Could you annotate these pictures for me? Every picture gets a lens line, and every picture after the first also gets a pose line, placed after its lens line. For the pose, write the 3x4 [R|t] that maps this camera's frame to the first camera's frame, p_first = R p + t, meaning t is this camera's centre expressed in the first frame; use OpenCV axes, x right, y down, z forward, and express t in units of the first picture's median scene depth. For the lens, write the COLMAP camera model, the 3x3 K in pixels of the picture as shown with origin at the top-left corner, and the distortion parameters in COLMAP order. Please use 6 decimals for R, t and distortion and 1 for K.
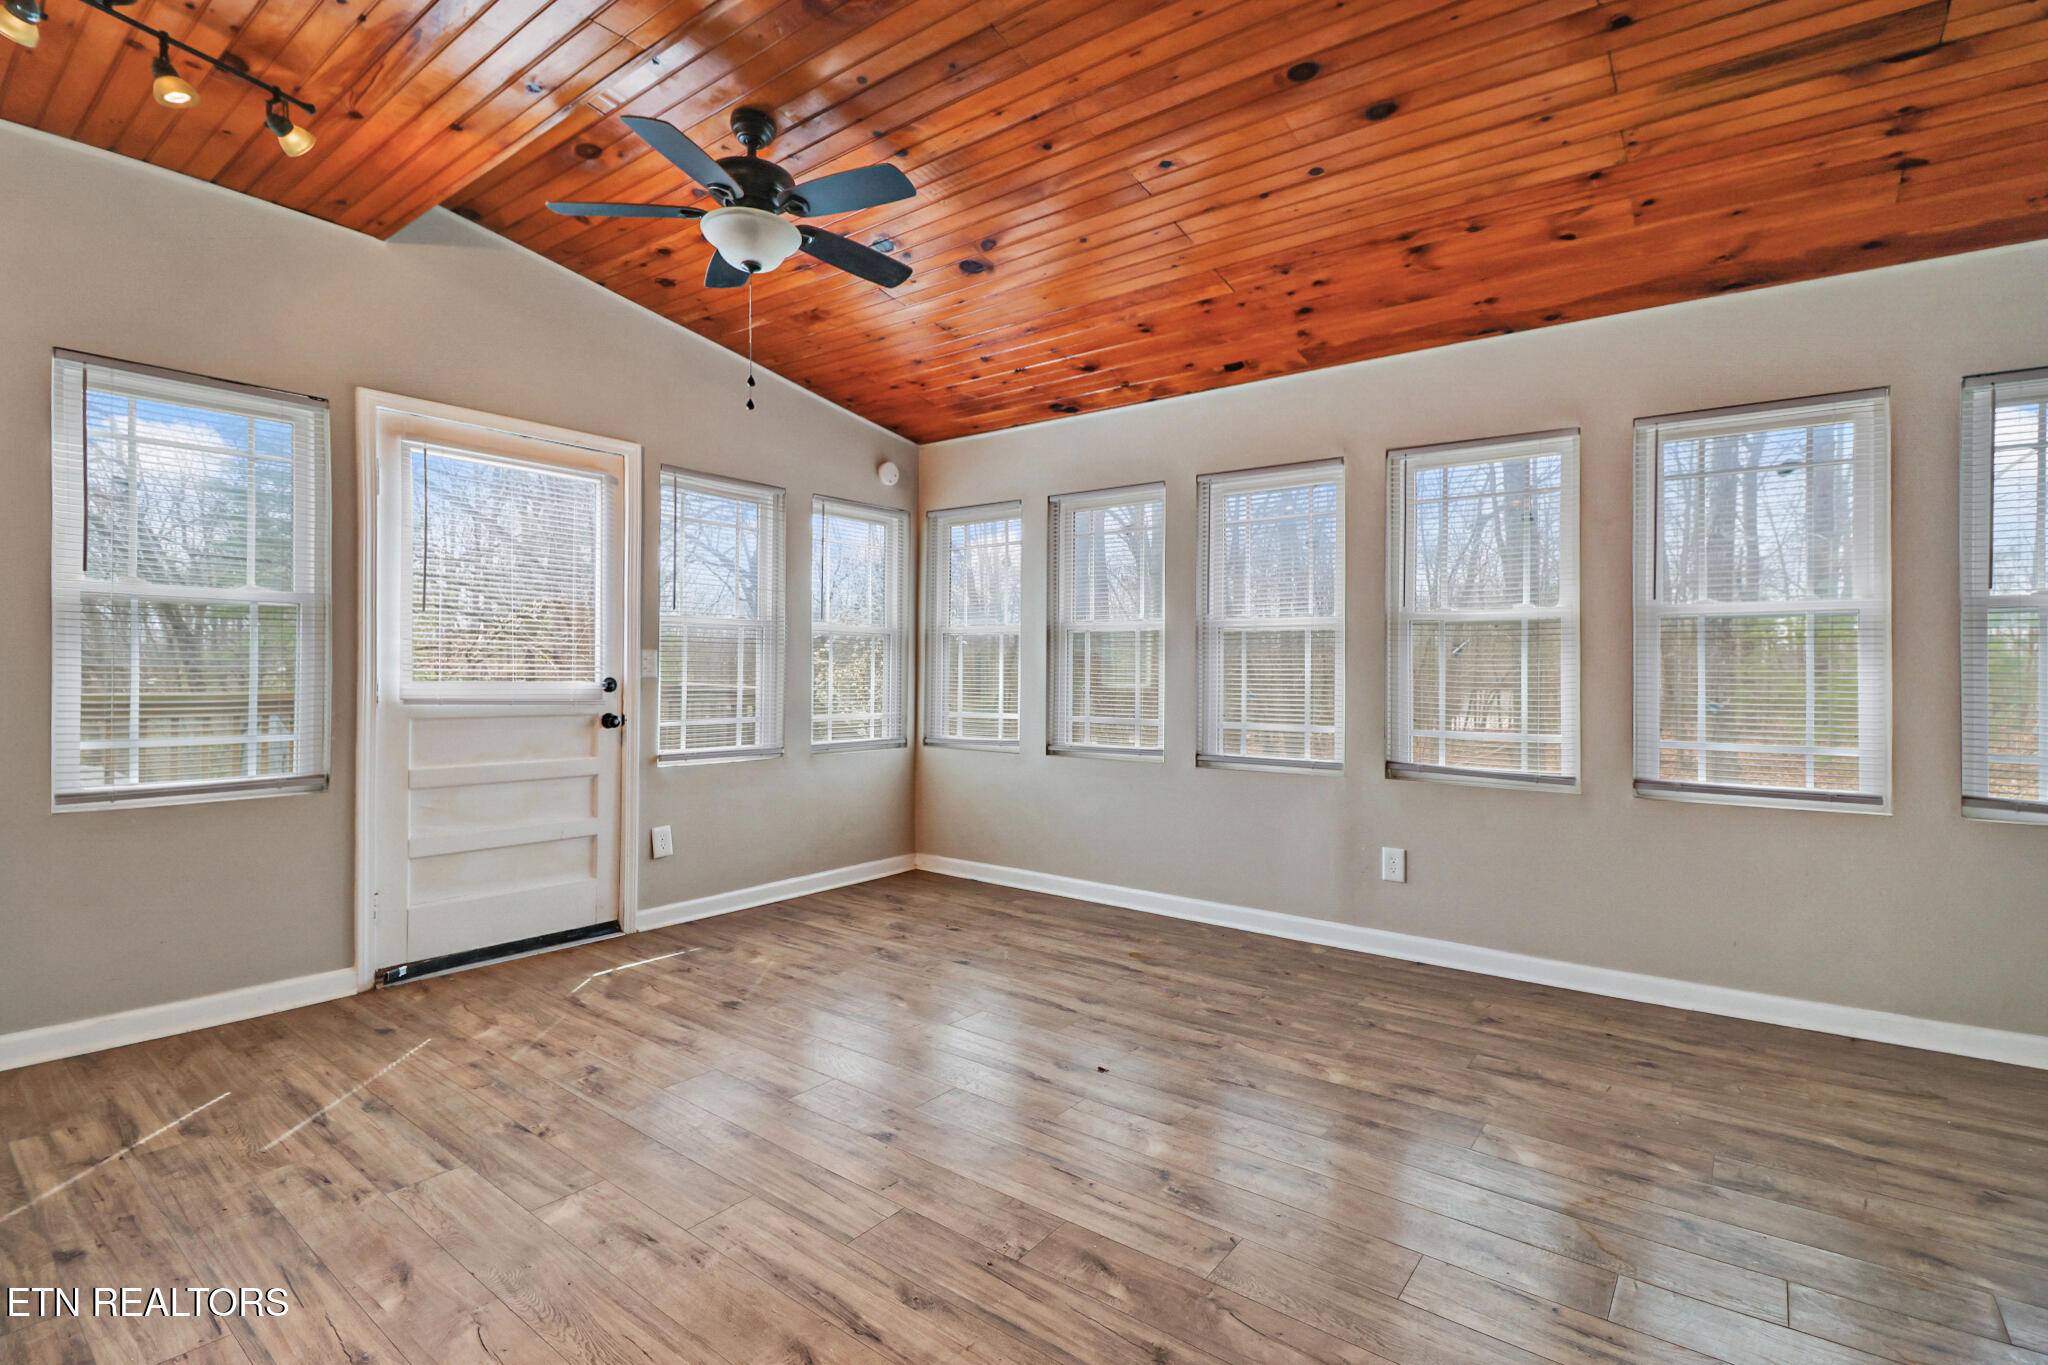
lens RADIAL K [[946.8, 0, 1026.5], [0, 946.8, 662.5], [0, 0, 1]] dist [0.001332, -0.016416]
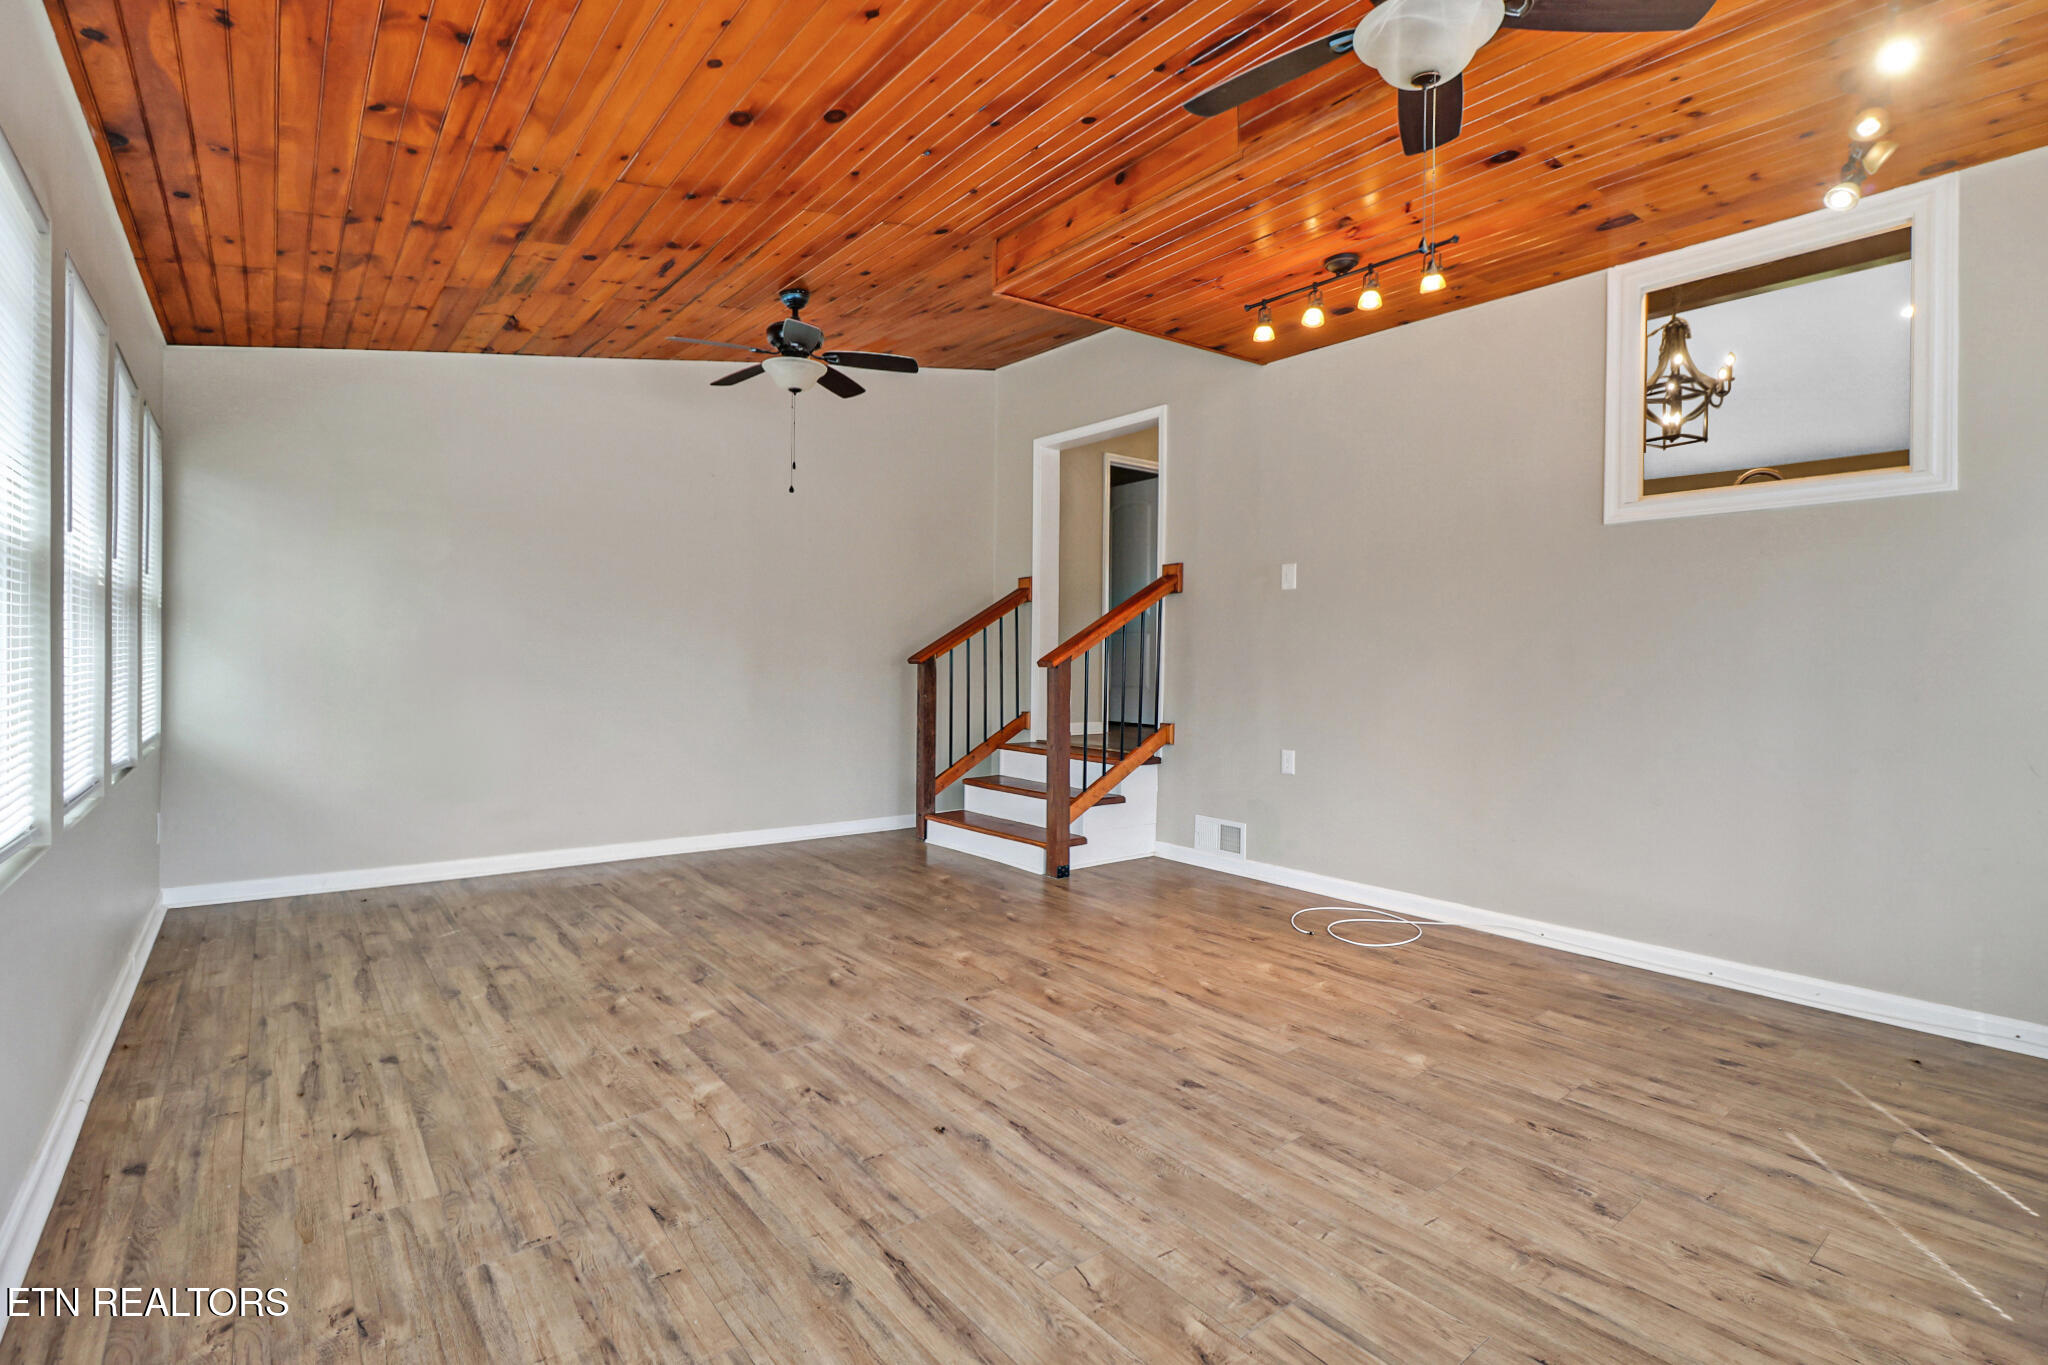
lens RADIAL K [[946.8, 0, 1026.5], [0, 946.8, 662.5], [0, 0, 1]] dist [0.001332, -0.016416]
pose [[-0.970640, -0.021451, 0.239576, -0.205501], [-0.022784, 0.999737, -0.002795, 0.016885], [-0.239453, -0.008171, -0.970873, 1.986092]]
